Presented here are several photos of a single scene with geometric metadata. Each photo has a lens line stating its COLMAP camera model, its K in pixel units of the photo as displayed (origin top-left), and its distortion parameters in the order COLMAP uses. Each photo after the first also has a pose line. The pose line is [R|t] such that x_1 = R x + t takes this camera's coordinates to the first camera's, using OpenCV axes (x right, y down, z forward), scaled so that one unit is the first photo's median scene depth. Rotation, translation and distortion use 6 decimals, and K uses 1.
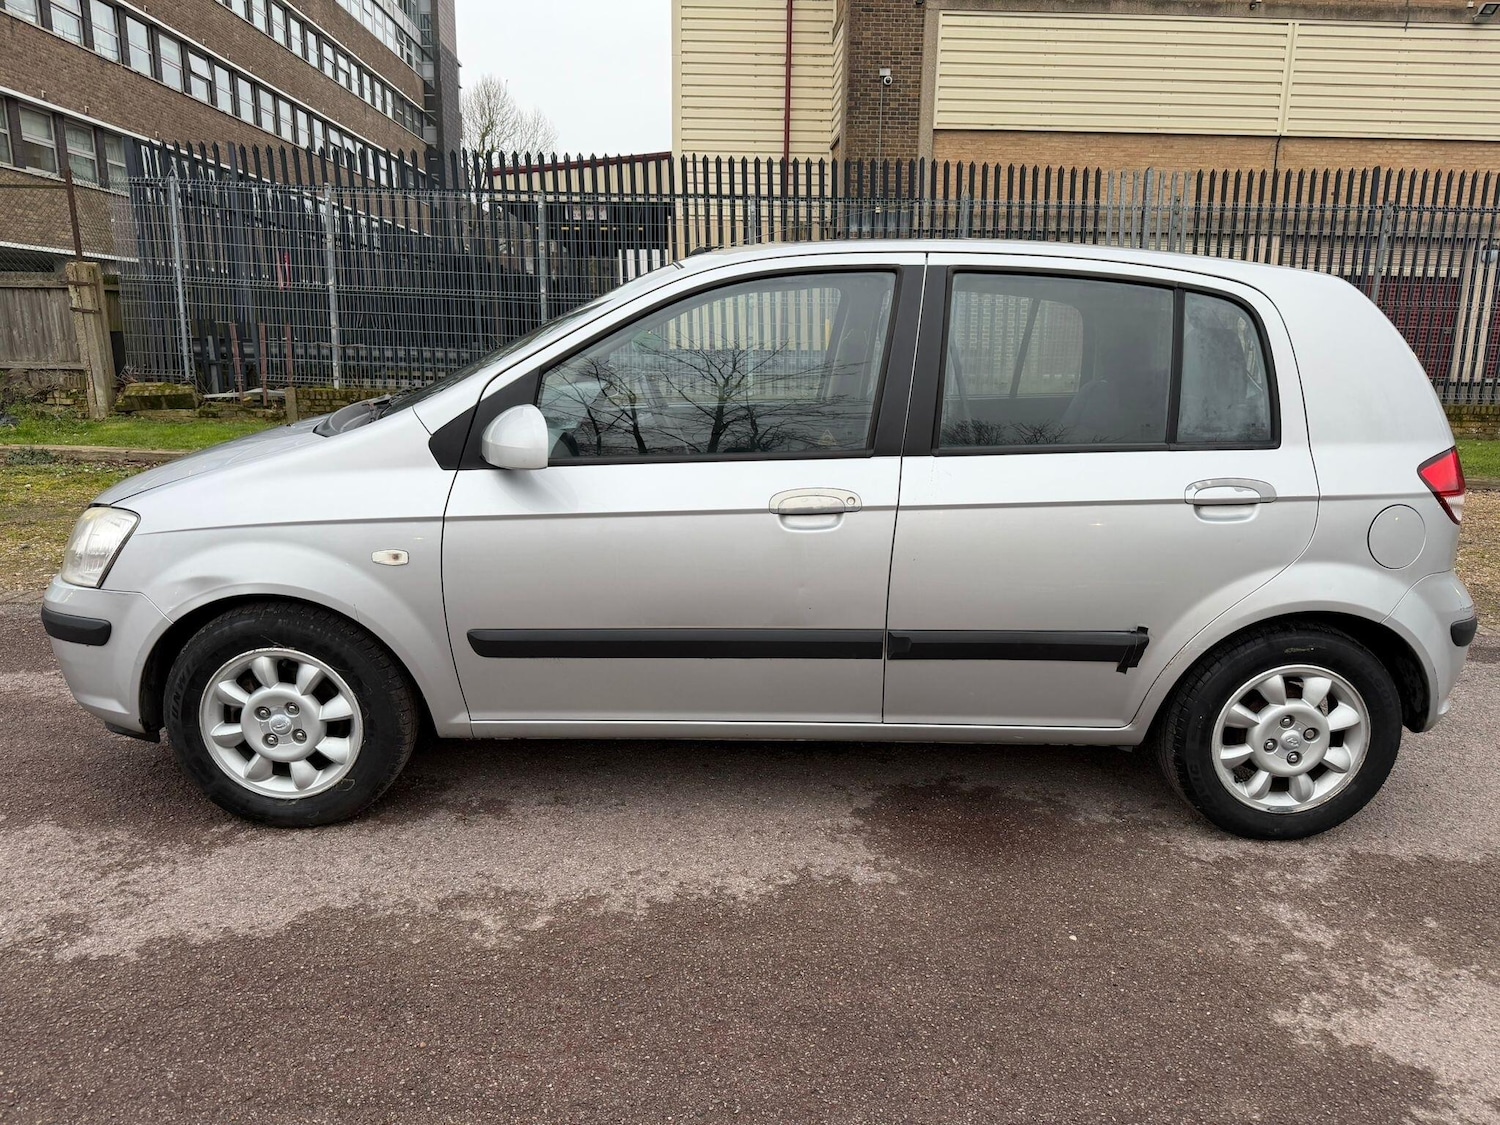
lens RADIAL K [[1068.0, 0, 745.3], [0, 1068.0, 556.0], [0, 0, 1]] dist [0.014023, -0.021881]
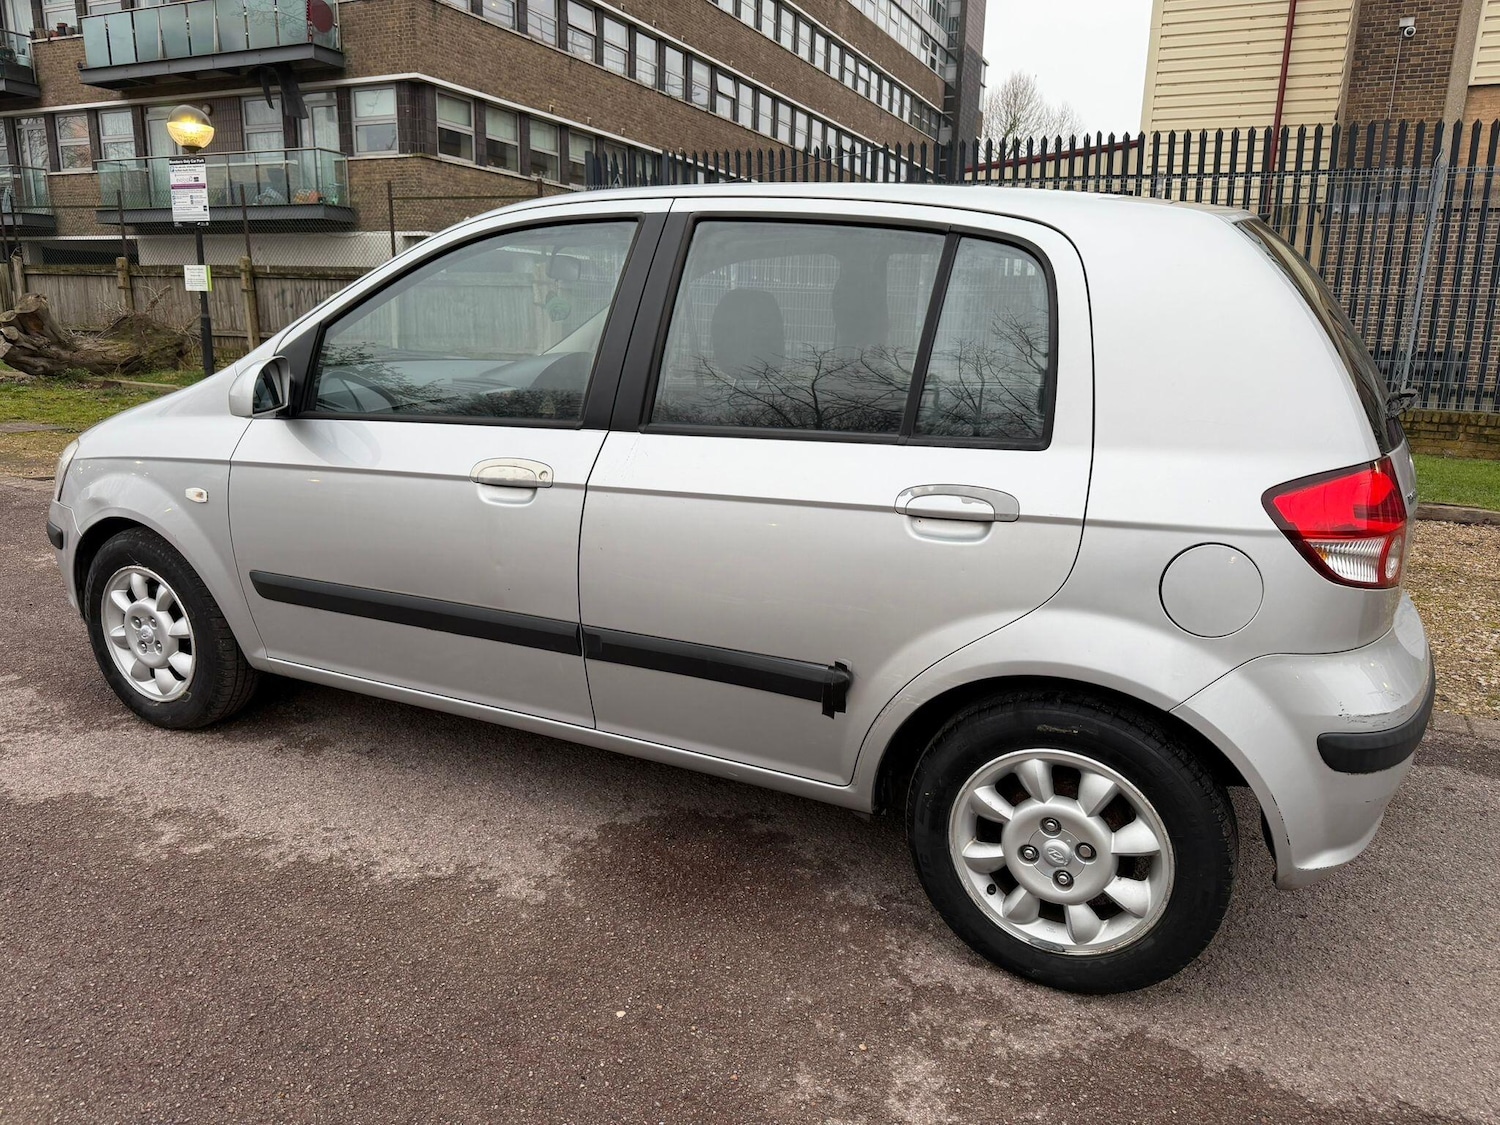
lens RADIAL K [[1068.0, 0, 747.9], [0, 1068.0, 561.0], [0, 0, 1]] dist [0.014023, -0.021881]
pose [[0.889639, 0.110612, -0.443065, 0.624980], [-0.108908, 0.993618, 0.029380, -0.023924], [0.443487, 0.022116, 0.896008, 0.252665]]
